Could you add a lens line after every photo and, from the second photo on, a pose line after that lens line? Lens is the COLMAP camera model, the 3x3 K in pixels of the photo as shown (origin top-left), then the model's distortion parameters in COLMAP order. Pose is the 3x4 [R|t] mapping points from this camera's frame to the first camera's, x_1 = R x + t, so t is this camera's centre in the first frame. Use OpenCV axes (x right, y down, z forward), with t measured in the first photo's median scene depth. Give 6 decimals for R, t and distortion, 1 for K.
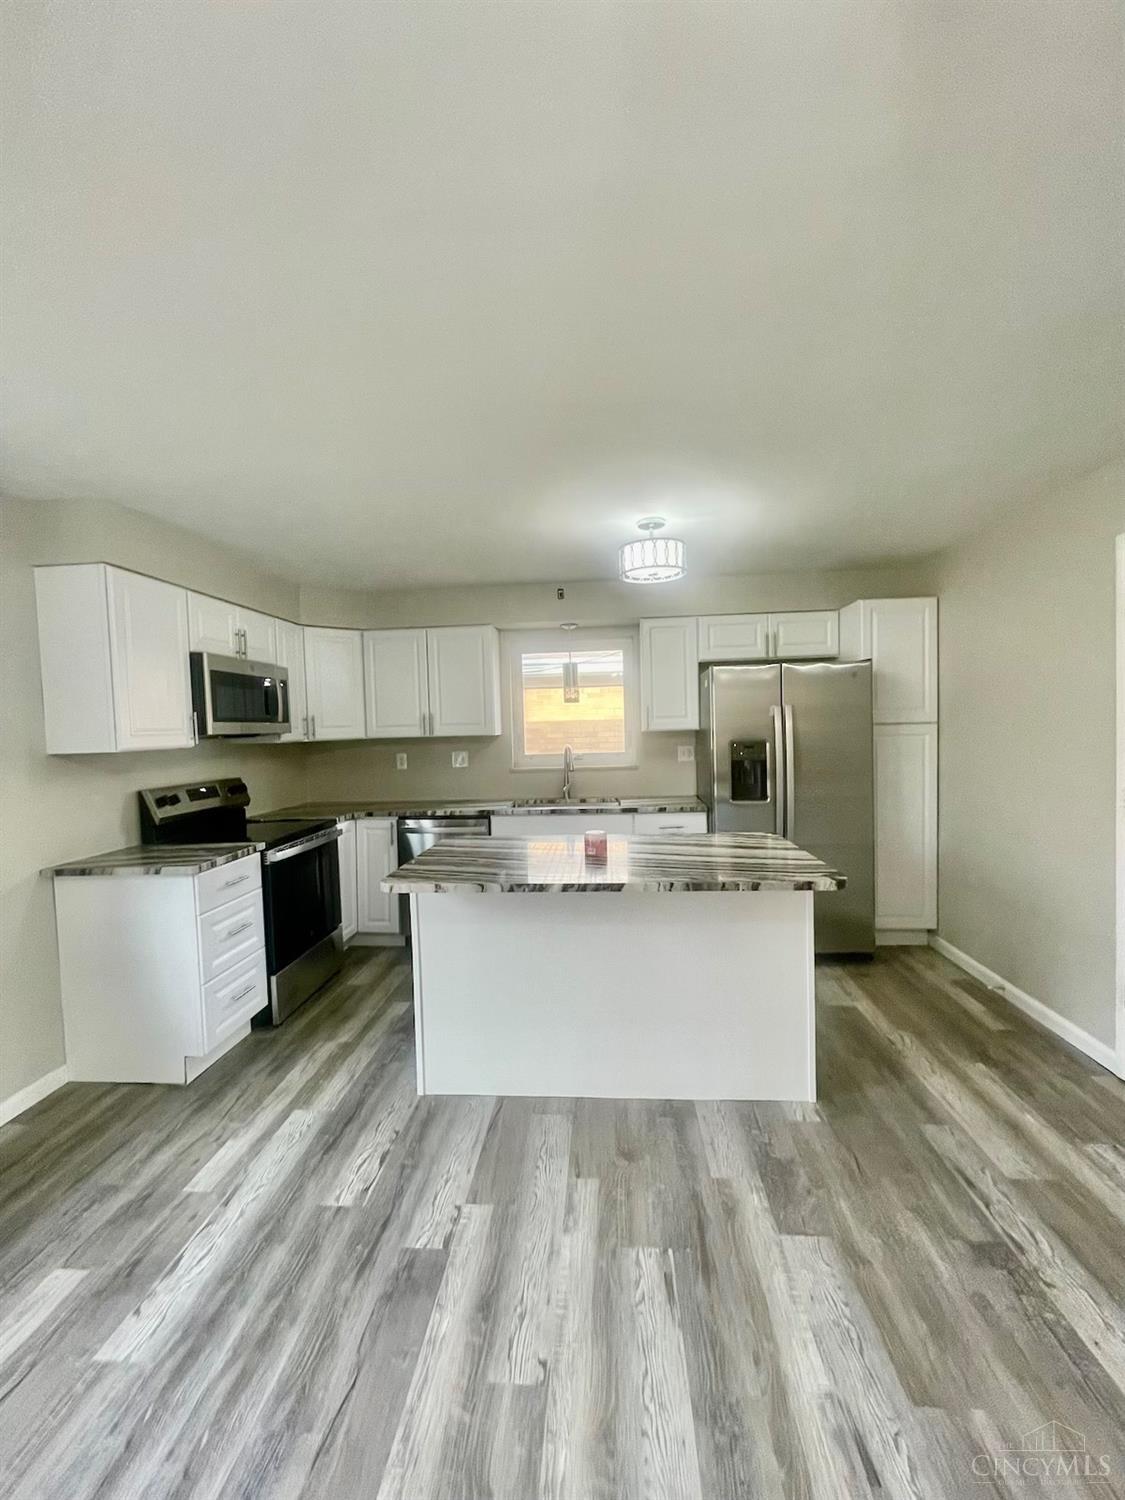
lens RADIAL K [[605.8, 0, 562.5], [0, 605.8, 750.0], [0, 0, 1]] dist [-0.002622, -0.000239]
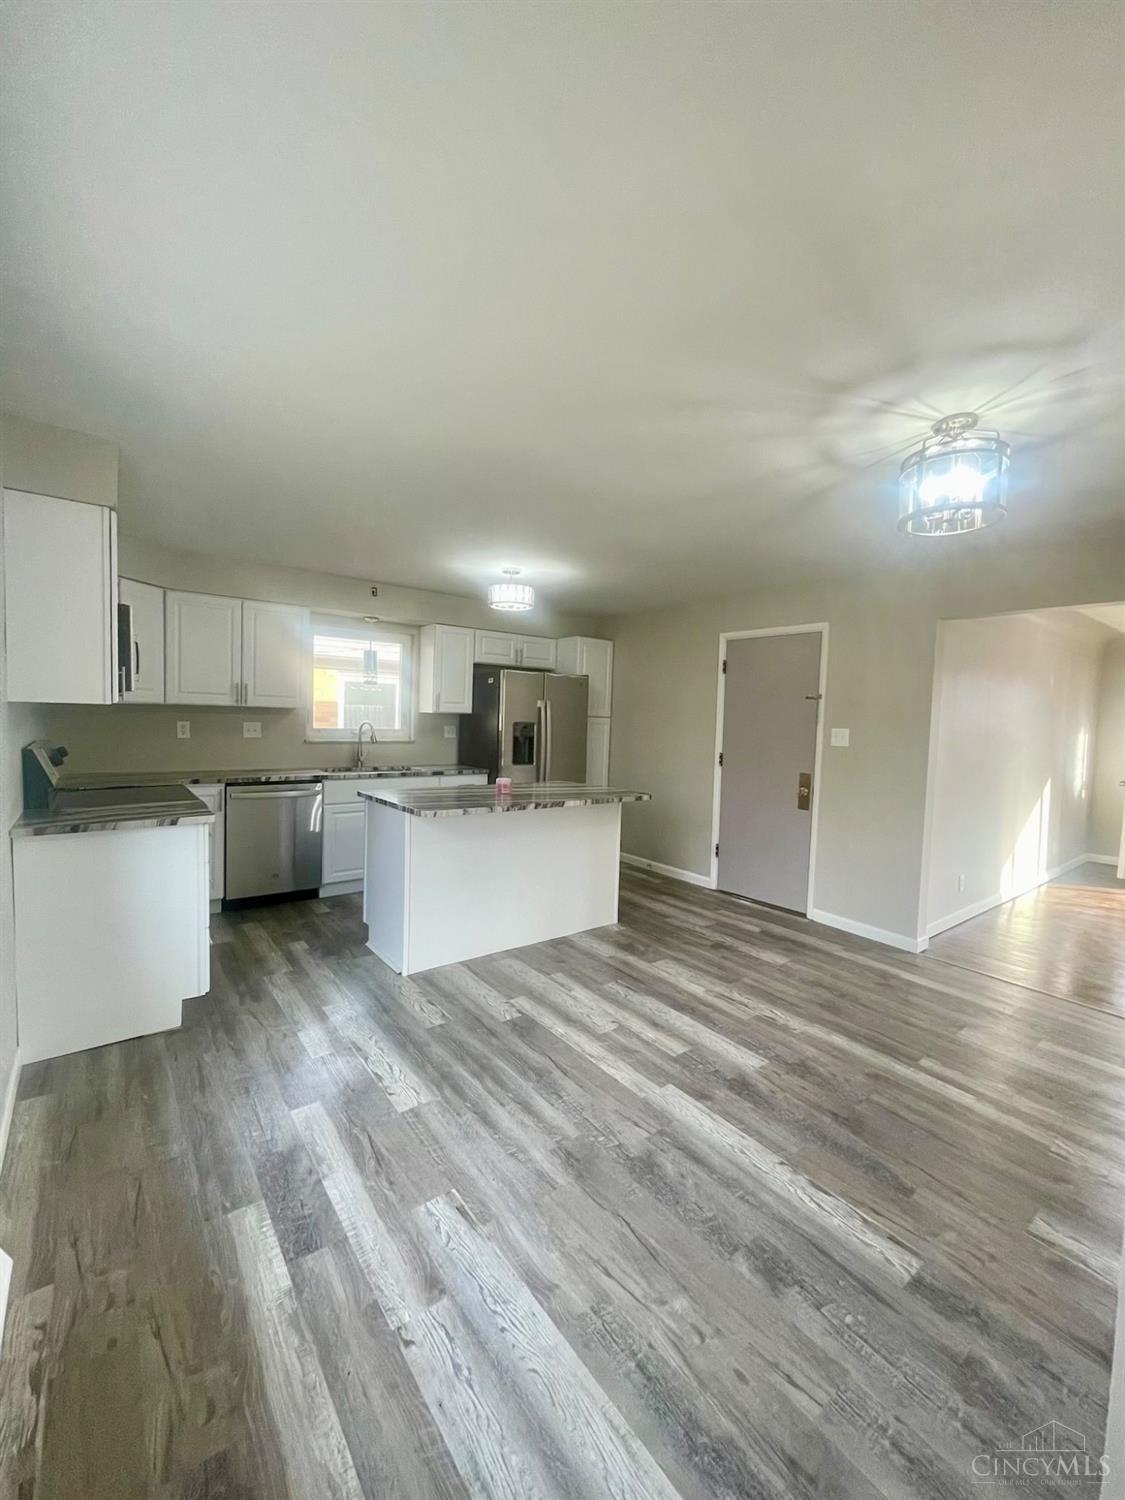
lens RADIAL K [[609.2, 0, 569.1], [0, 609.2, 744.6], [0, 0, 1]] dist [0.000046, -0.000325]
pose [[0.737005, 0.020543, 0.675575, -0.849213], [-0.026554, 0.999646, -0.001429, 0.050007], [-0.675366, -0.016886, 0.737290, -0.215763]]
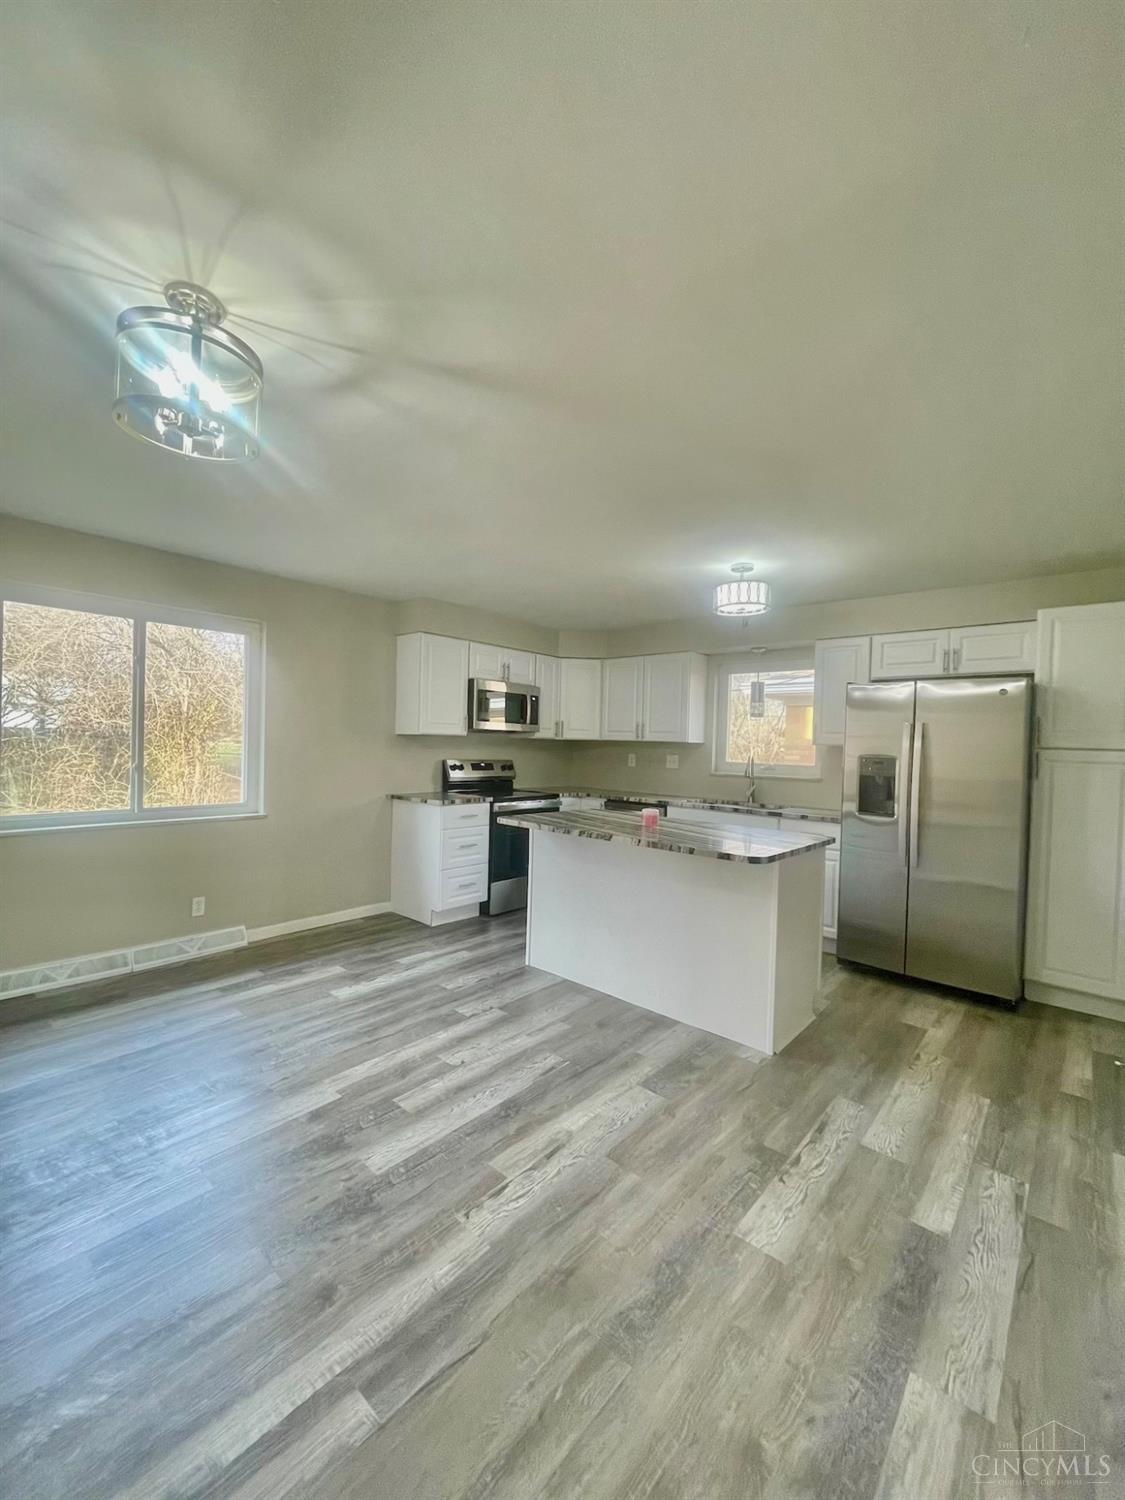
lens RADIAL K [[605.8, 0, 562.5], [0, 605.8, 750.0], [0, 0, 1]] dist [-0.002622, -0.000239]
pose [[0.796409, 0.058081, -0.601962, 0.700202], [-0.075485, 0.997140, -0.003658, 0.024068], [0.600028, 0.048352, 0.798516, -0.191067]]
